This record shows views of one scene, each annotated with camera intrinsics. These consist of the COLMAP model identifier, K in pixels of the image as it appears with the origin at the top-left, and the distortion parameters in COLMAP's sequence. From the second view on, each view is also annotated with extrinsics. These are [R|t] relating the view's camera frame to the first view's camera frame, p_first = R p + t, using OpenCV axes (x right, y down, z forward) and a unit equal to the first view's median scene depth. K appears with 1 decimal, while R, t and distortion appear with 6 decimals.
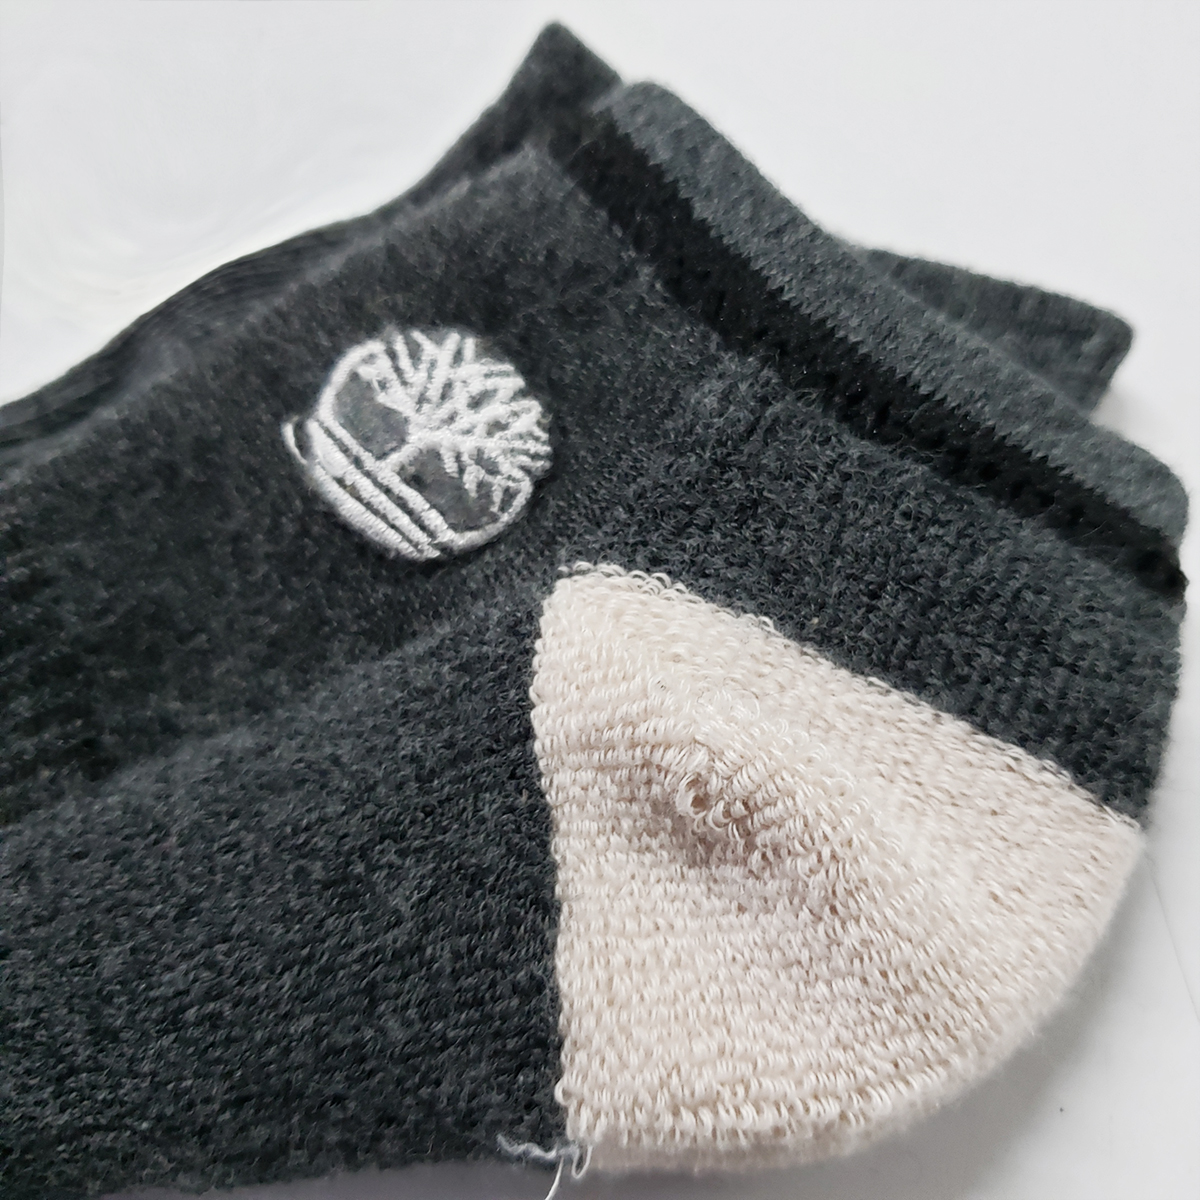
lens RADIAL K [[1350.8, 0, 541.2], [0, 1350.8, 554.3], [0, 0, 1]] dist [0.140012, -0.610722]
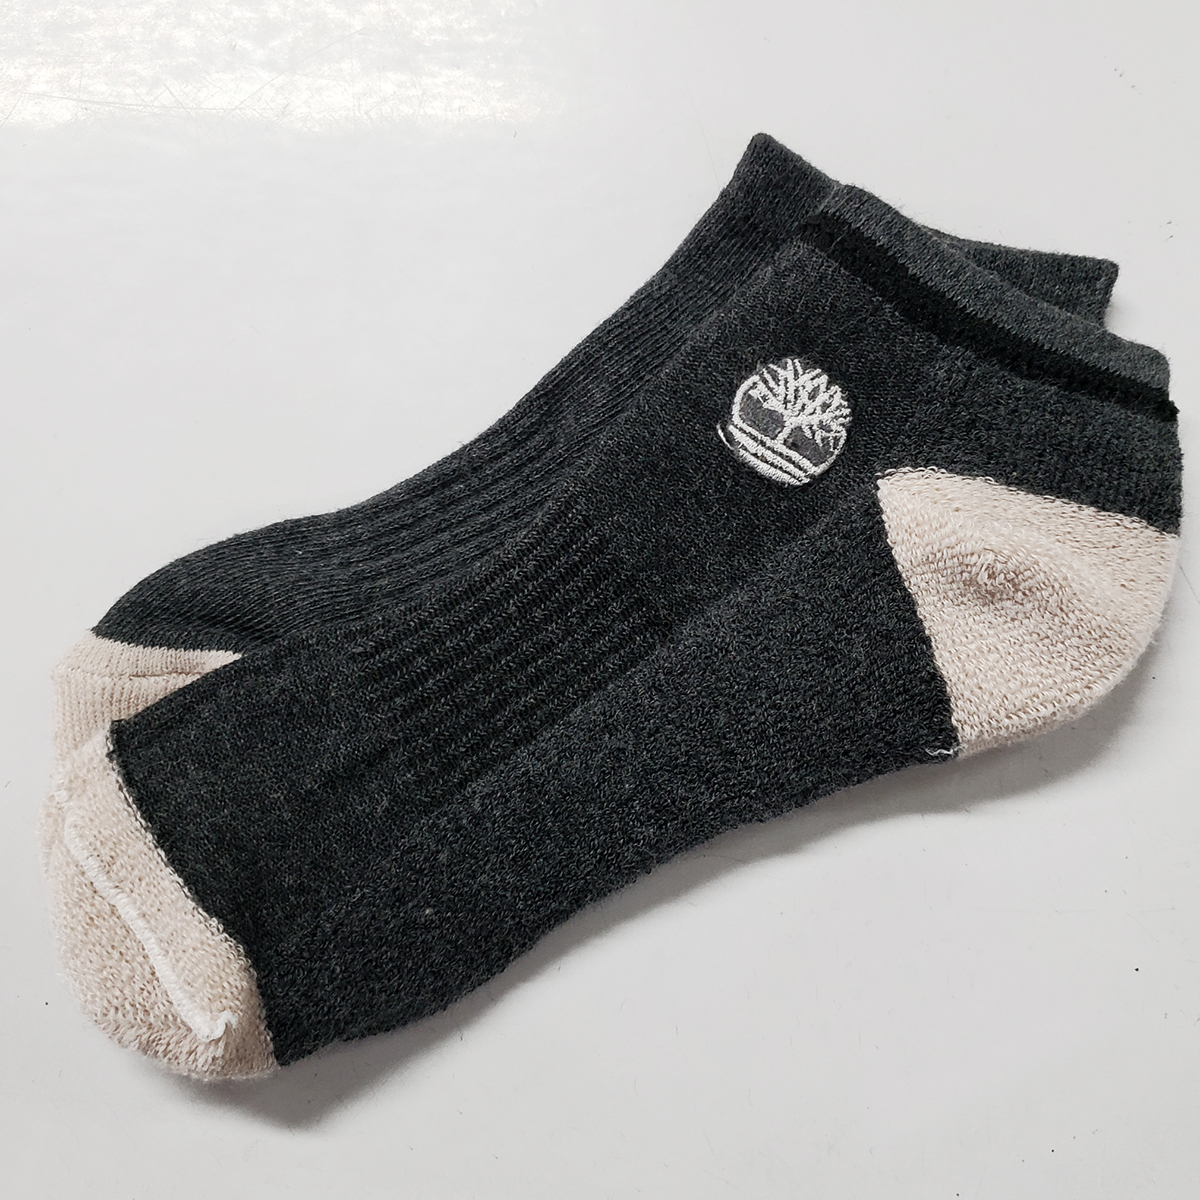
lens RADIAL K [[1350.8, 0, 541.2], [0, 1350.8, 554.3], [0, 0, 1]] dist [0.140012, -0.610722]
pose [[0.968387, -0.231180, 0.093716, -0.675270], [0.210442, 0.958826, 0.190704, -0.359738], [-0.133944, -0.164953, 0.977164, -0.865233]]
